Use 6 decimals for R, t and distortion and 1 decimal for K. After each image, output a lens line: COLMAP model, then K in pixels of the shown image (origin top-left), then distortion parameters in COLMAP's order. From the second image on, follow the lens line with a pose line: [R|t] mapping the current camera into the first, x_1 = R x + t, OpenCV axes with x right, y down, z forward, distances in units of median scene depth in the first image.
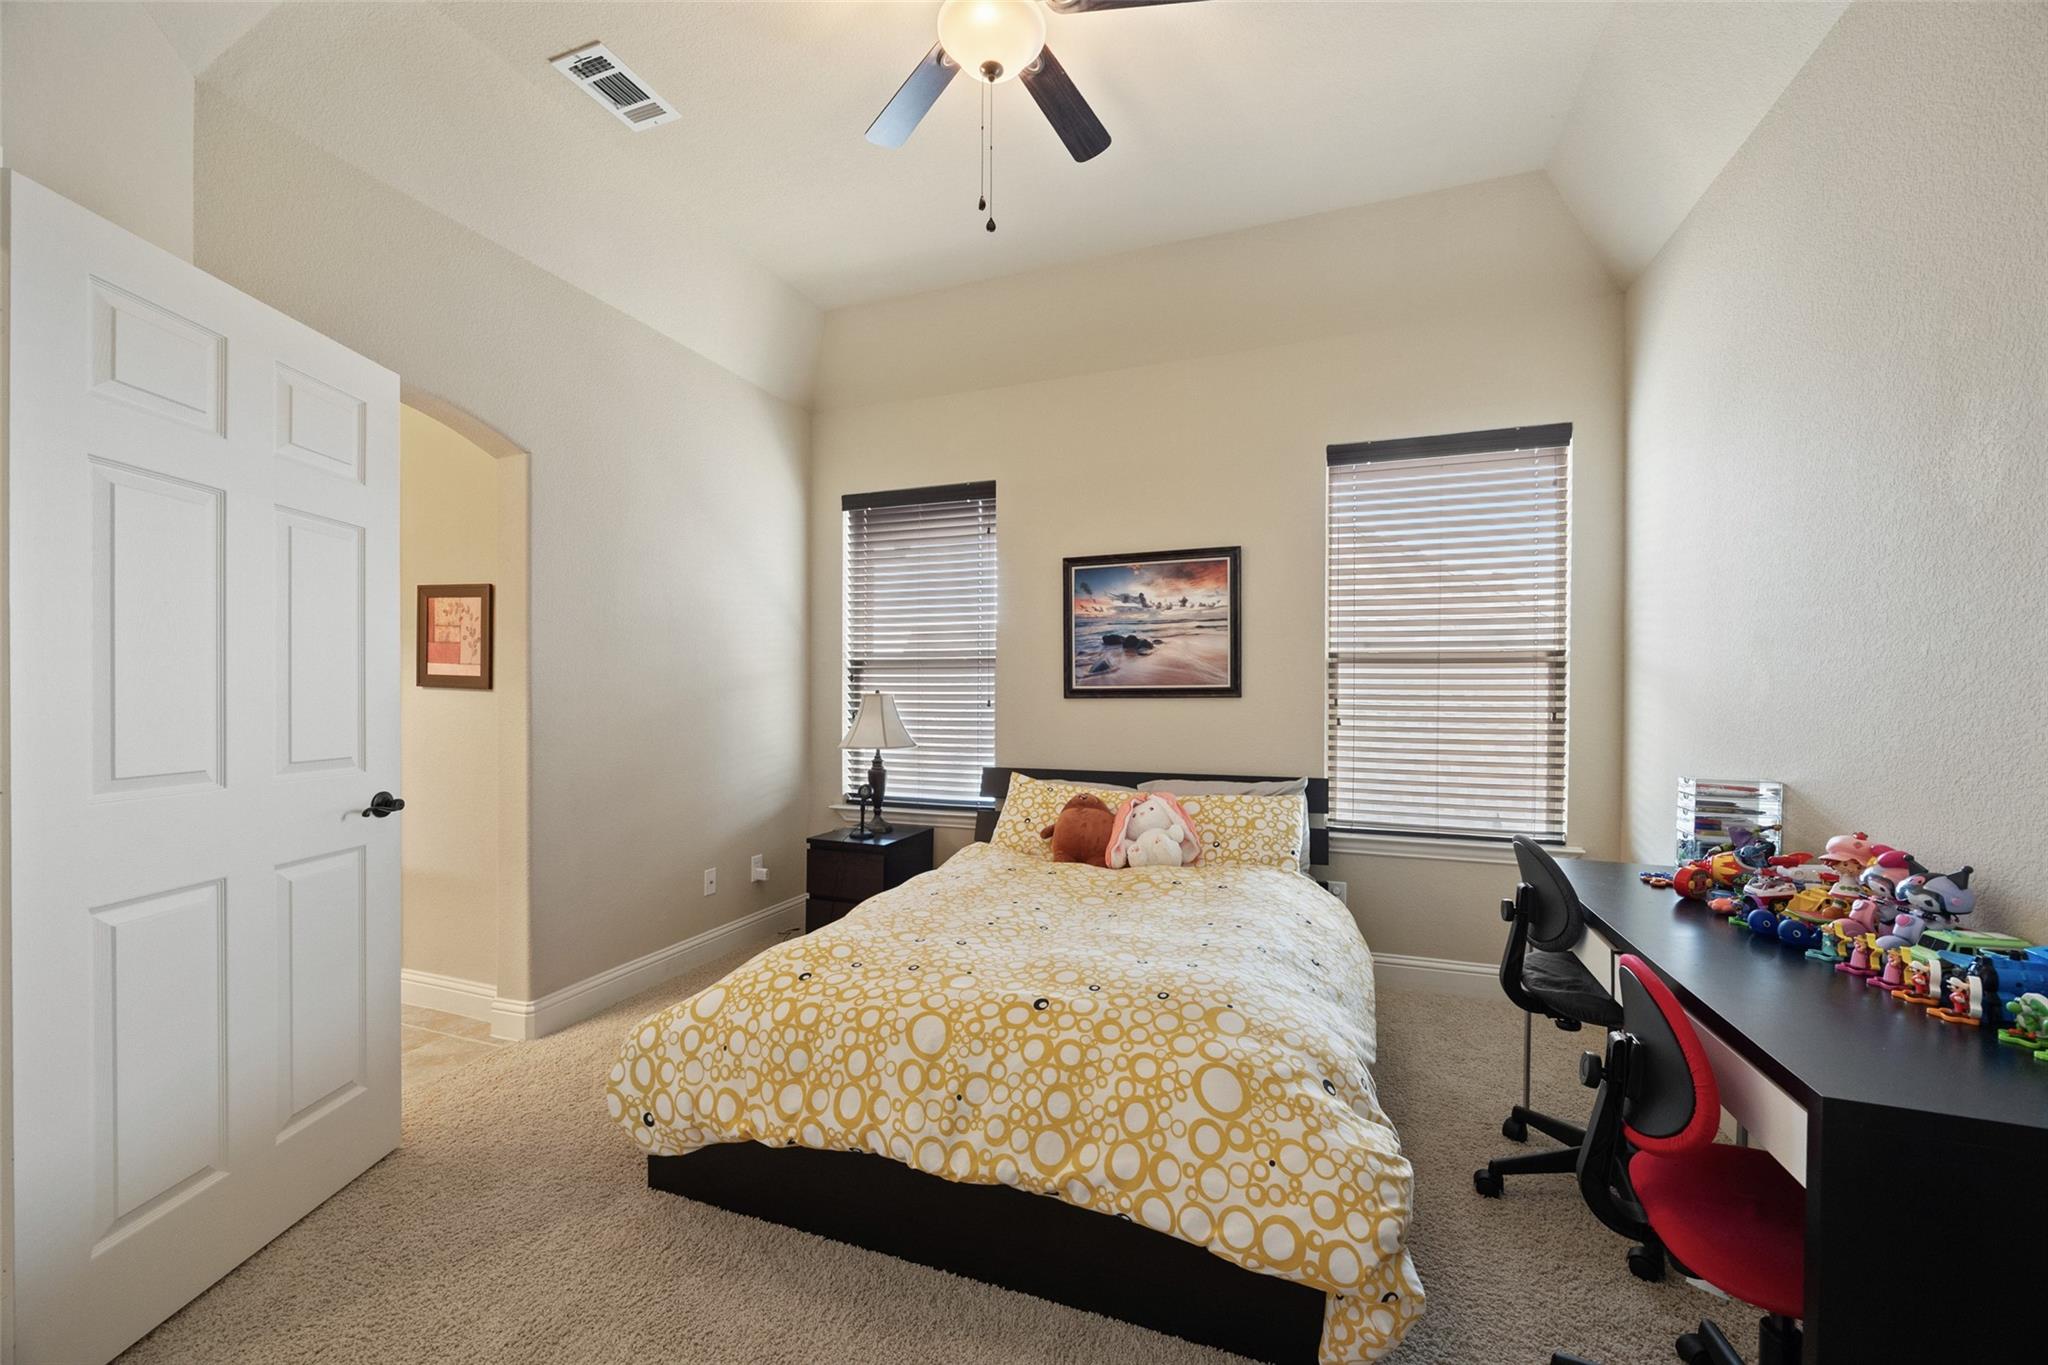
lens RADIAL K [[786.5, 0, 1025.0], [0, 786.5, 697.9], [0, 0, 1]] dist [-0.001297, 0.000103]
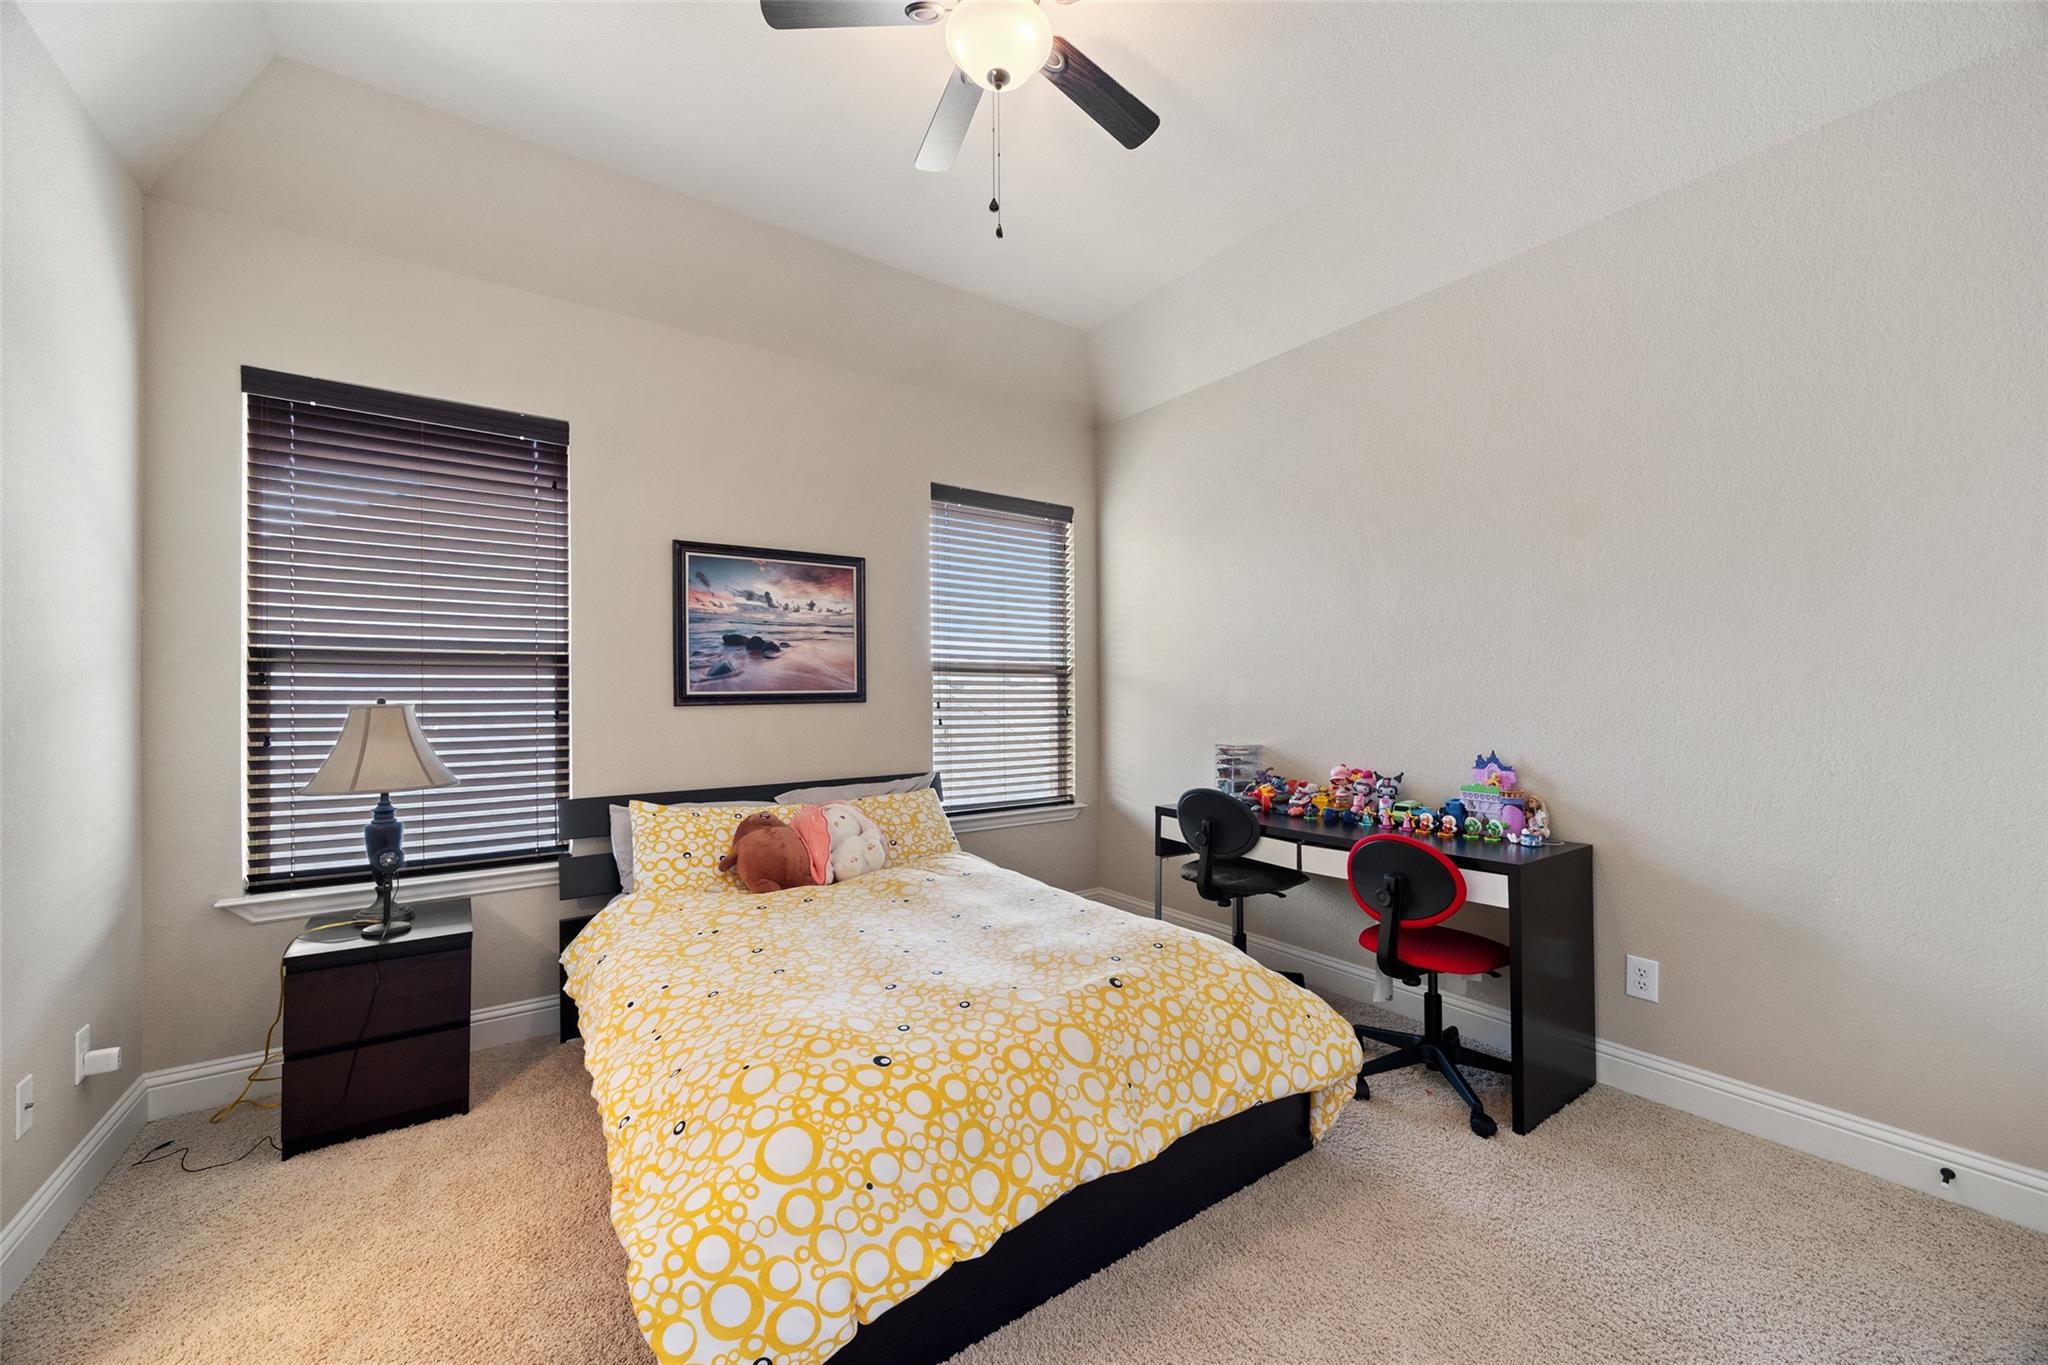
lens RADIAL K [[784.9, 0, 1029.8], [0, 784.9, 685.6], [0, 0, 1]] dist [-0.000252, 0.000132]
pose [[0.555267, 0.004099, 0.831662, -0.528535], [0.011774, 0.999849, -0.012790, -0.007611], [-0.831589, 0.016894, 0.555135, 0.265314]]
